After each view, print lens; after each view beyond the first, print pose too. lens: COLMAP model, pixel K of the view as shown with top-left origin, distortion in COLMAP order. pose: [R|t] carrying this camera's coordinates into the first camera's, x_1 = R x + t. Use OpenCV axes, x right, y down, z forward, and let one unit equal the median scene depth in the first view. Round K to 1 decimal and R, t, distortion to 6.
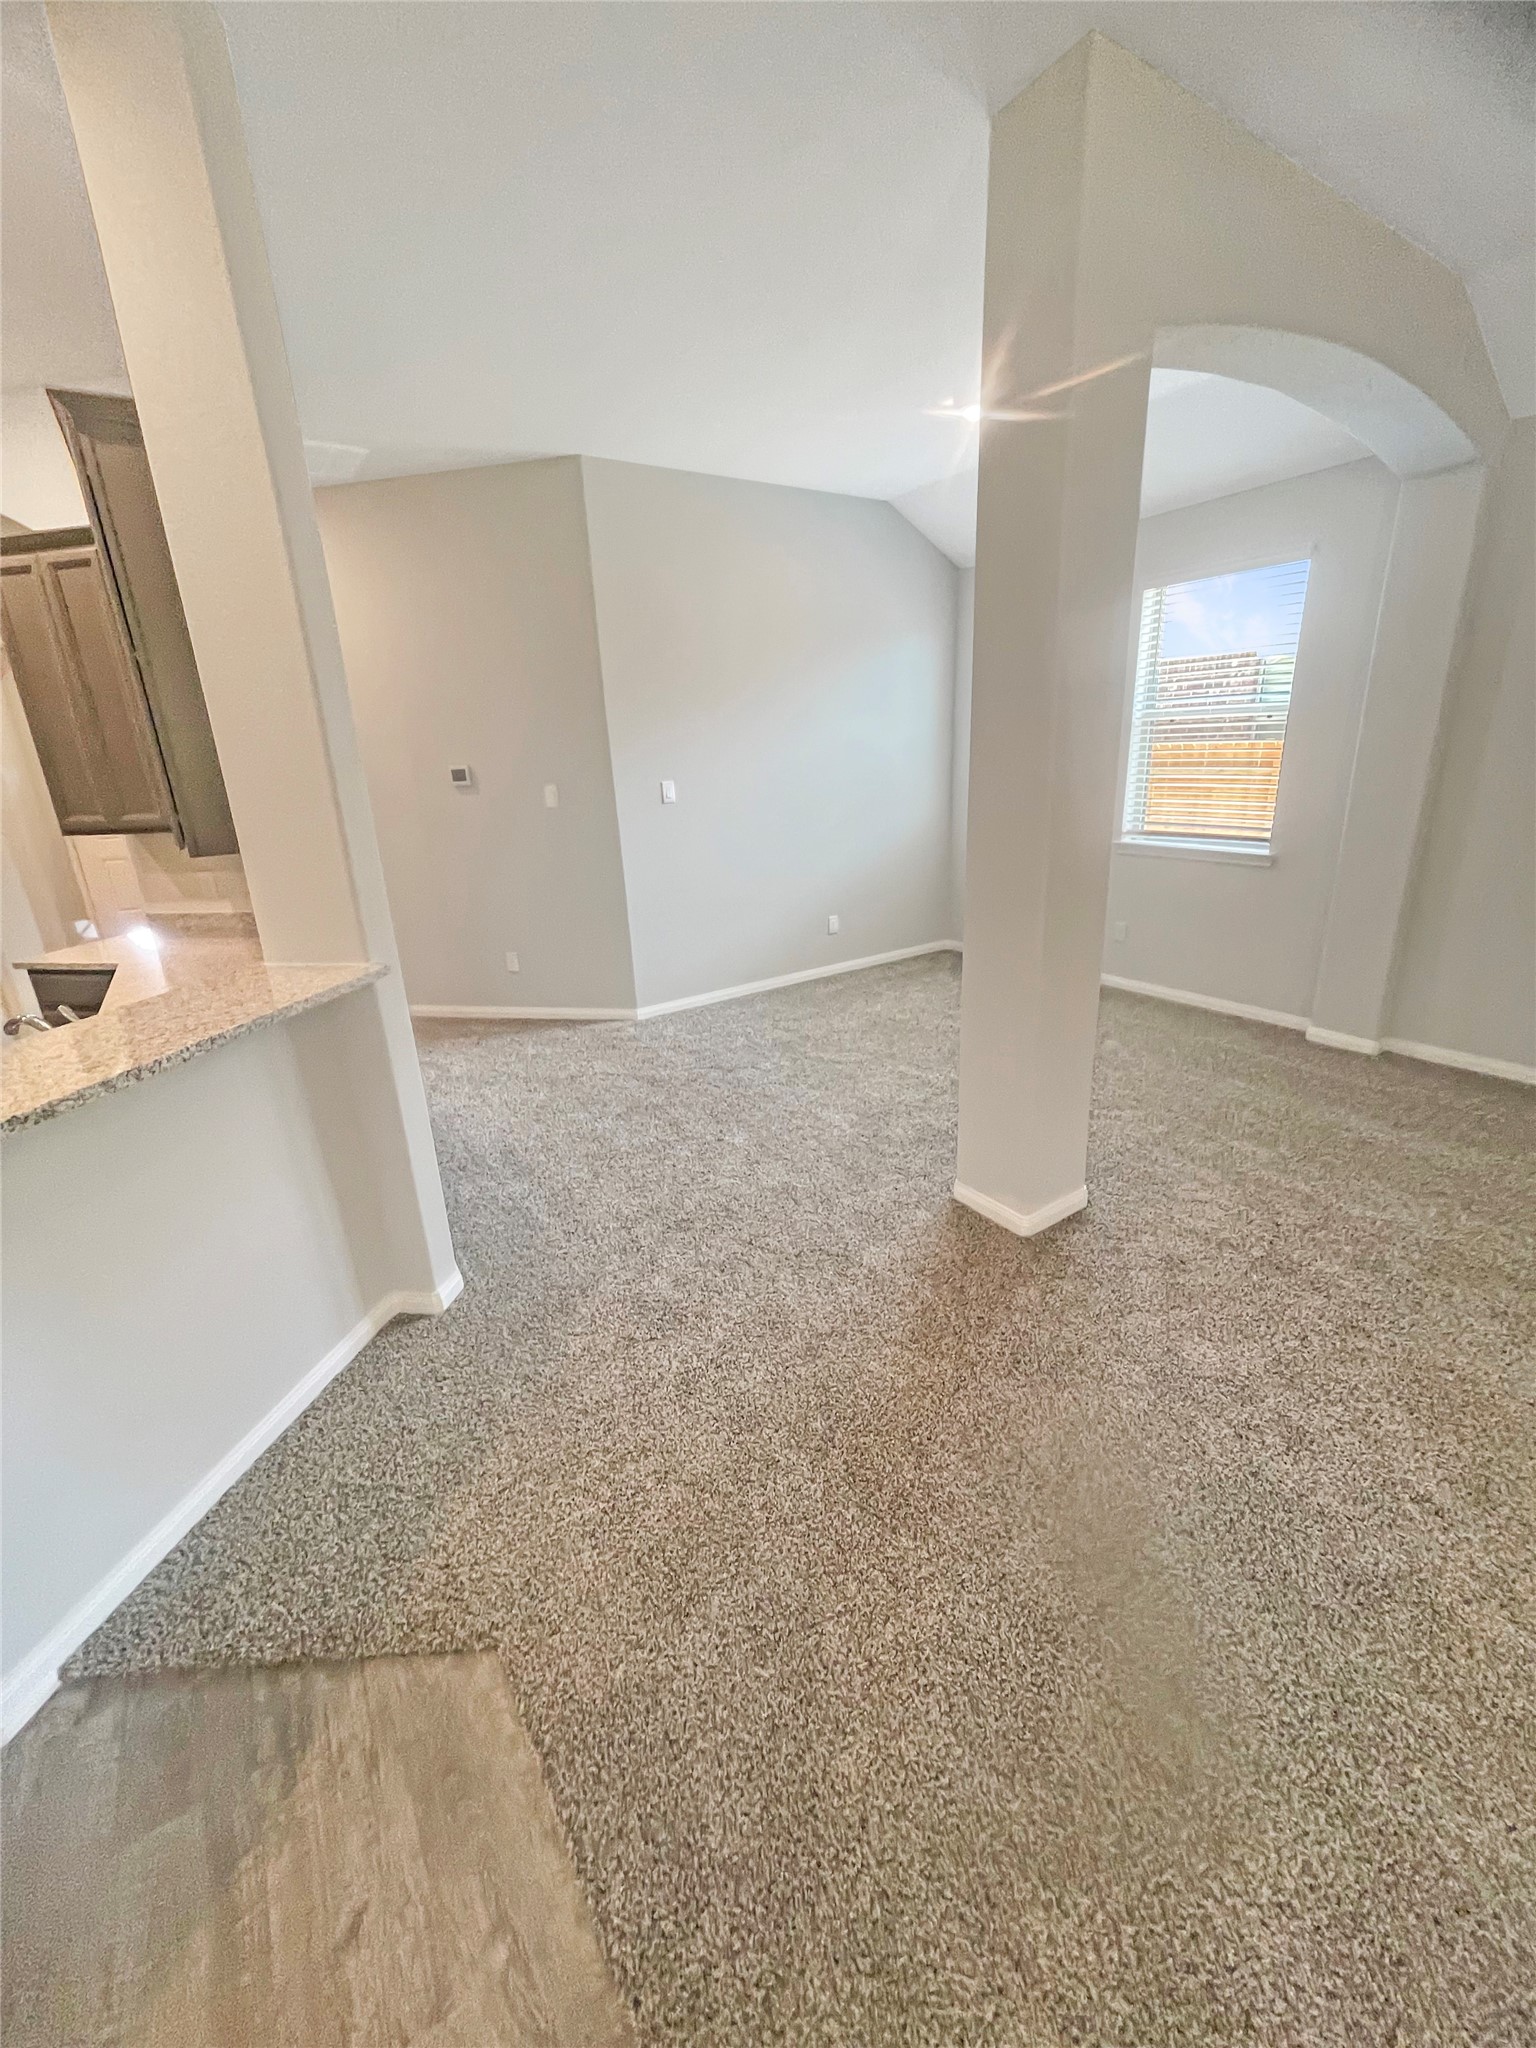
lens RADIAL K [[819.3, 0, 768.0], [0, 819.3, 1024.0], [0, 0, 1]] dist [-0.000279, 0.000119]
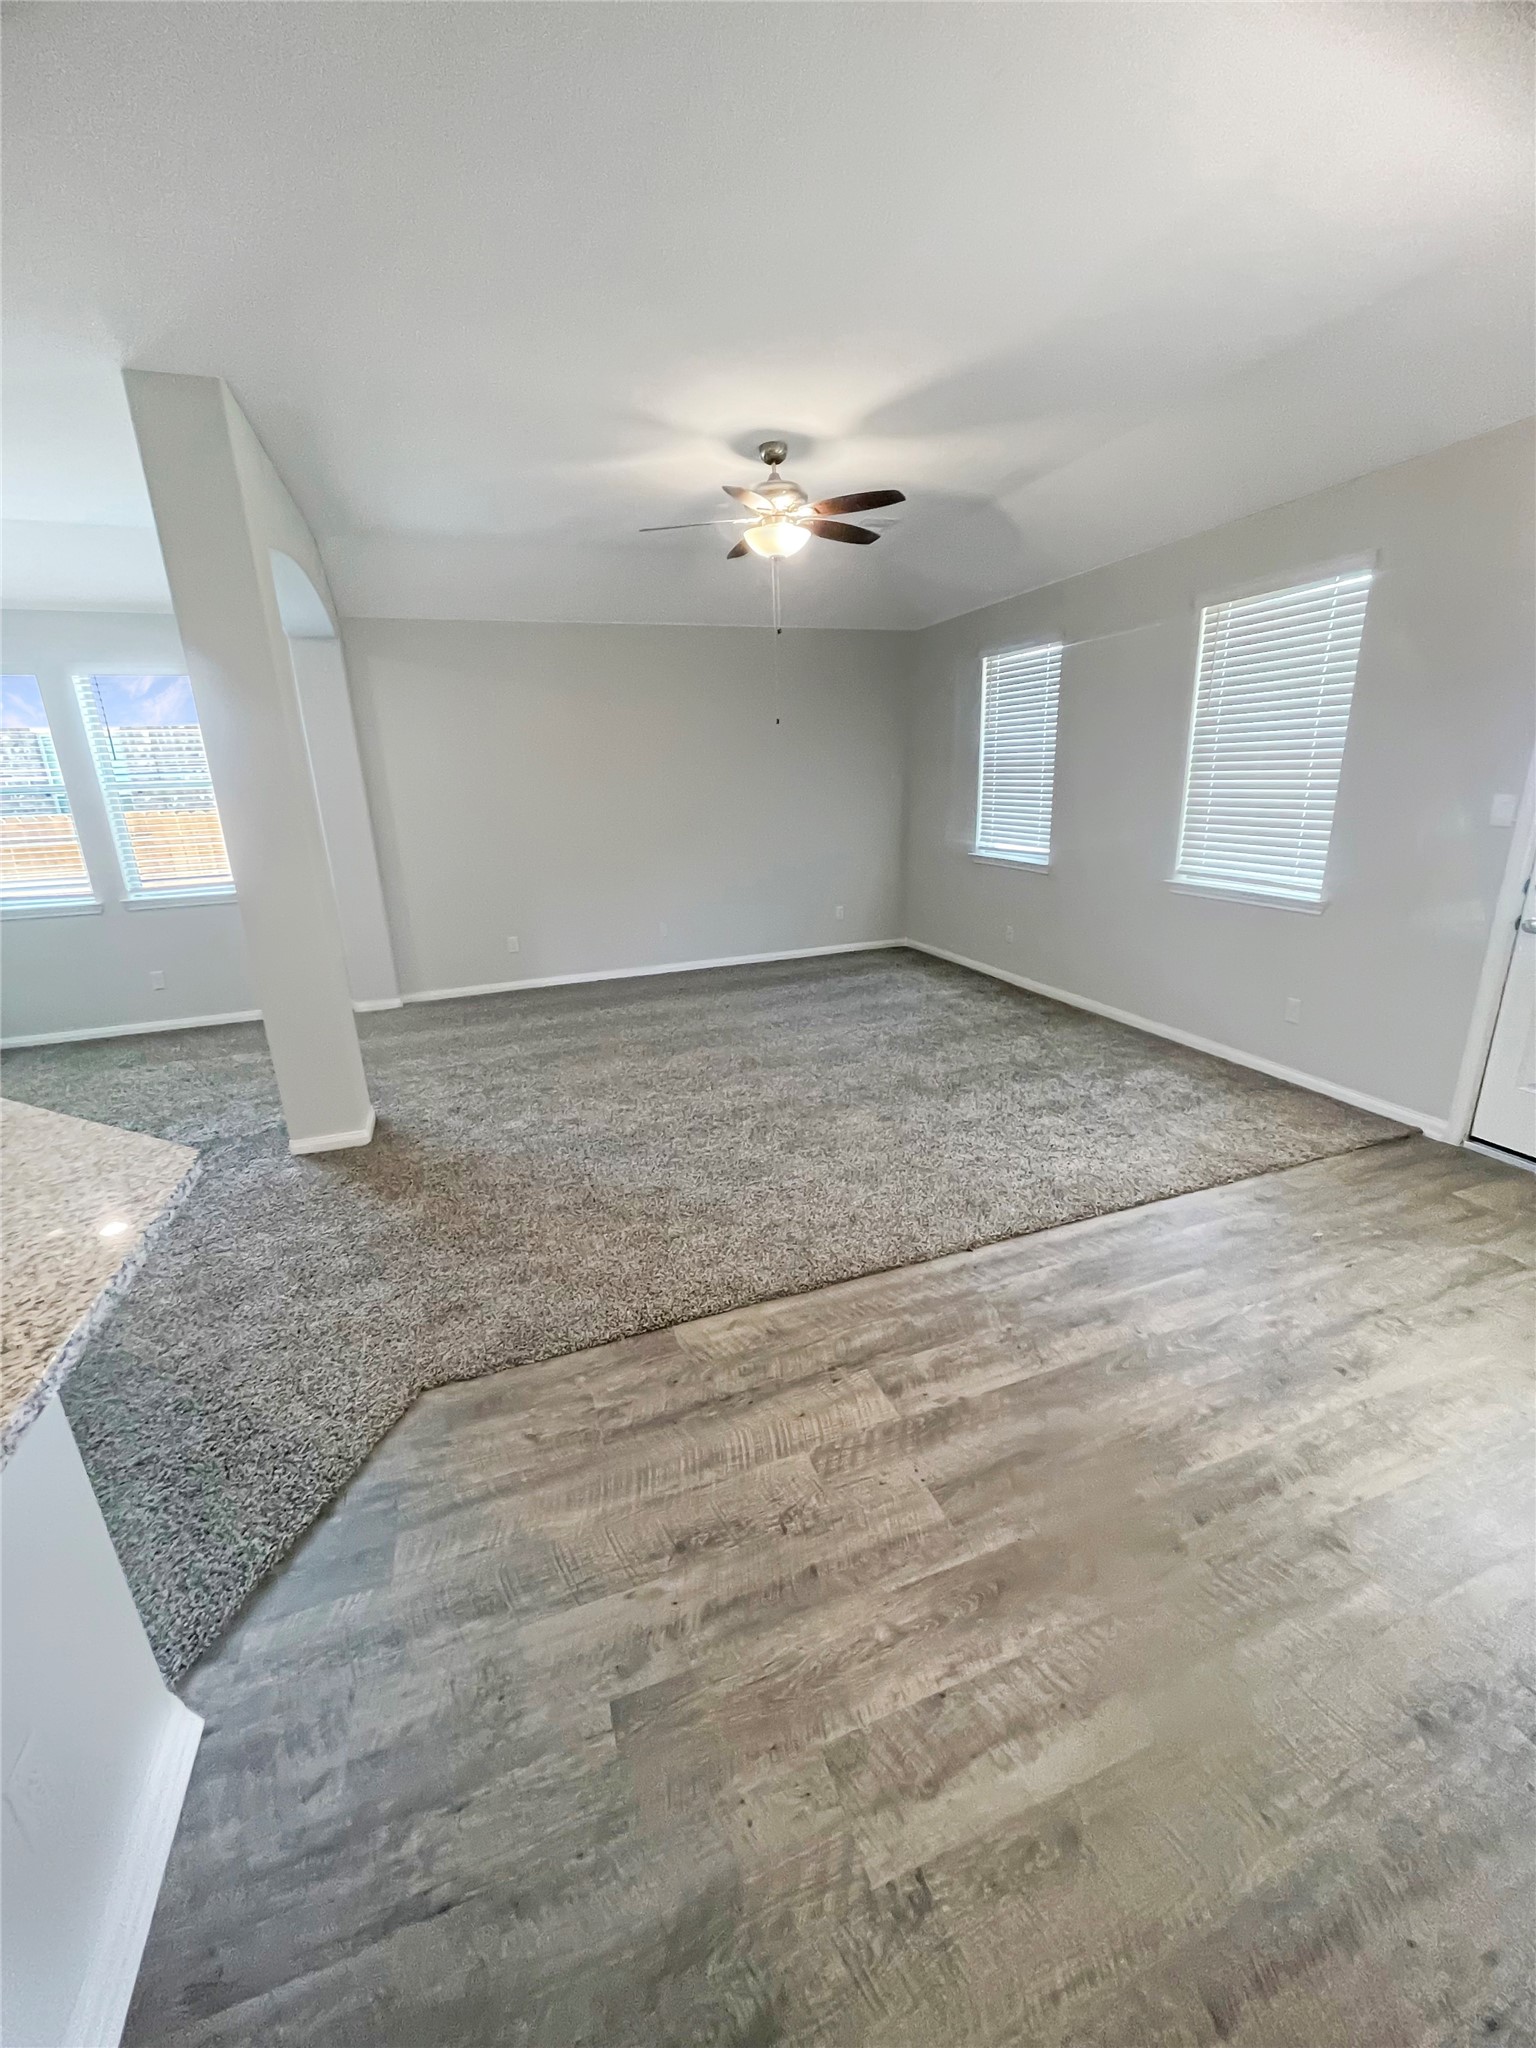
lens RADIAL K [[819.3, 0, 768.0], [0, 819.3, 1024.0], [0, 0, 1]] dist [-0.000279, 0.000119]
pose [[0.245284, -0.256533, 0.934894, -0.973934], [0.336852, 0.926820, 0.165939, 0.084289], [-0.909047, 0.274219, 0.313748, -0.142626]]
